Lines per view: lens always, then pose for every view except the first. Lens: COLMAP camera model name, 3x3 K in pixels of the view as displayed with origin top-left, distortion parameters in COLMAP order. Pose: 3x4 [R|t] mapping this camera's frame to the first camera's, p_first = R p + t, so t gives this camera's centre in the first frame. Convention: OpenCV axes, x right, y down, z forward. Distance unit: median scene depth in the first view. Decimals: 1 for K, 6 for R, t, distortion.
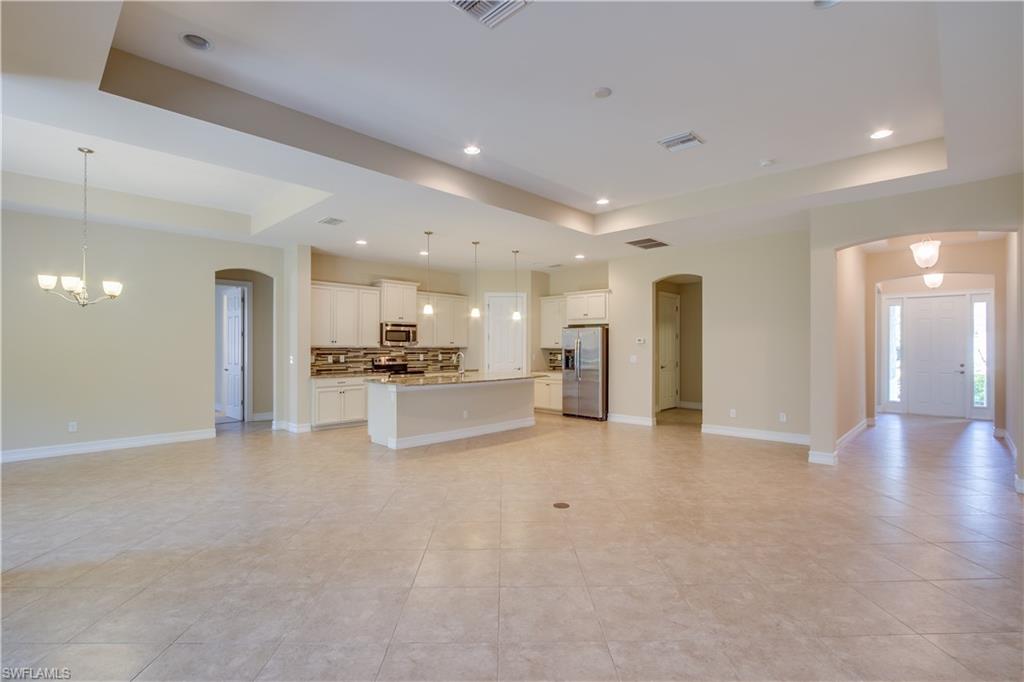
lens RADIAL K [[473.2, 0, 519.2], [0, 473.2, 344.8], [0, 0, 1]] dist [-0.019329, 0.001189]
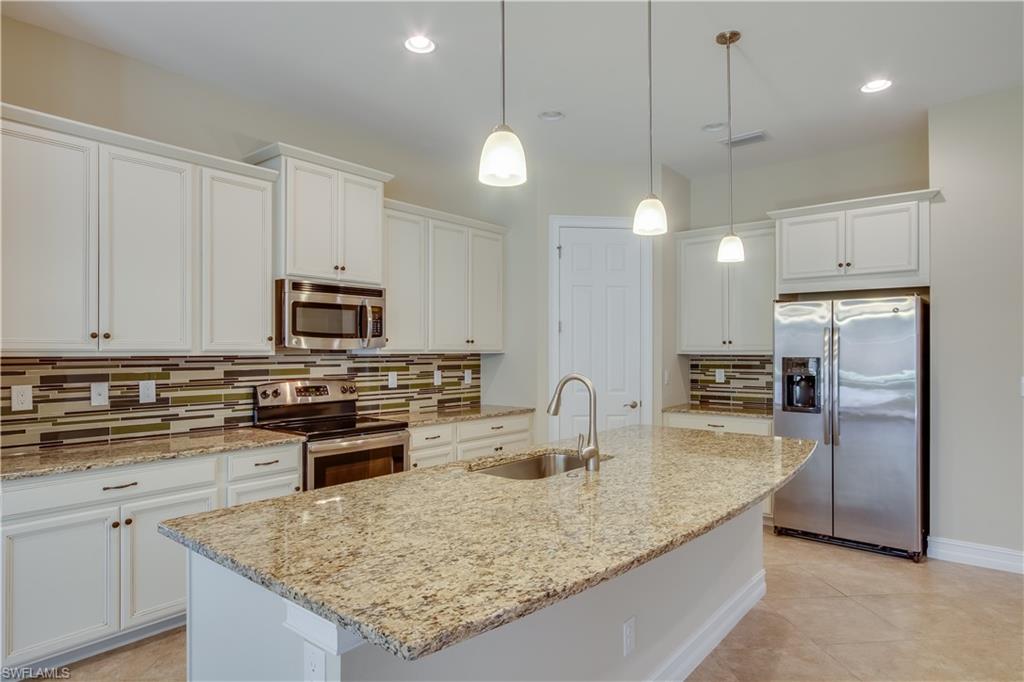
lens RADIAL K [[588.6, 0, 516.6], [0, 588.6, 350.2], [0, 0, 1]] dist [0.001563, 0.006449]
pose [[0.997570, -0.002920, 0.069609, -0.156865], [0.002699, 0.999991, 0.003255, 0.001453], [-0.069618, -0.003060, 0.997569, 0.582947]]
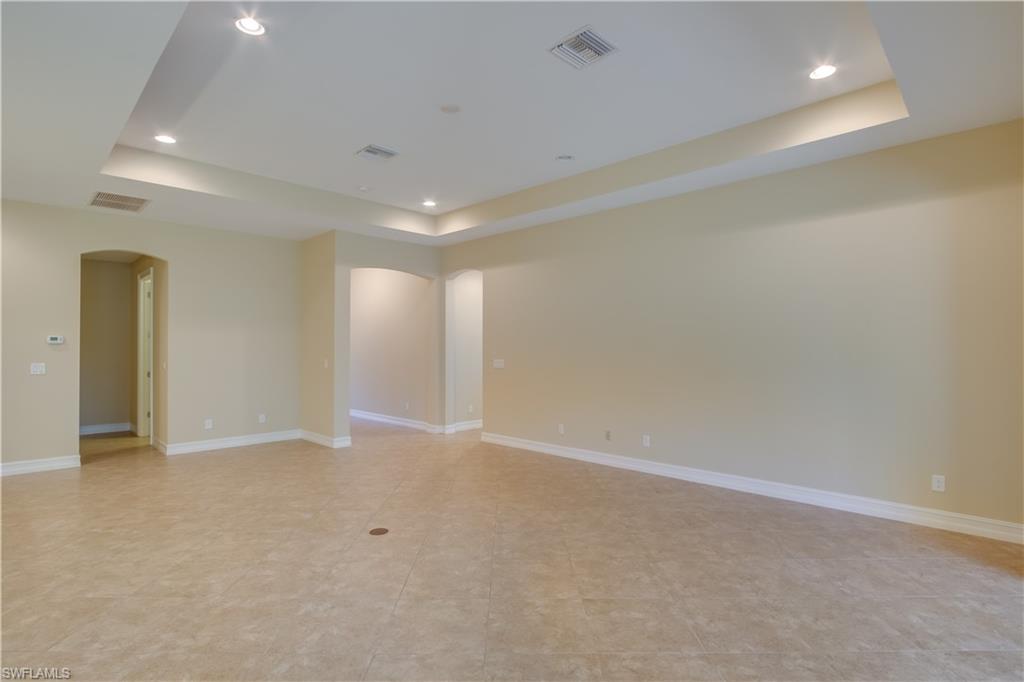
lens RADIAL K [[497.8, 0, 512.5], [0, 497.8, 348.5], [0, 0, 1]] dist [-0.023340, 0.002159]
pose [[0.023375, -0.000314, 0.999727, -0.384408], [-0.003460, 0.999994, 0.000395, 0.000564], [-0.999721, -0.003468, 0.023374, 0.343927]]
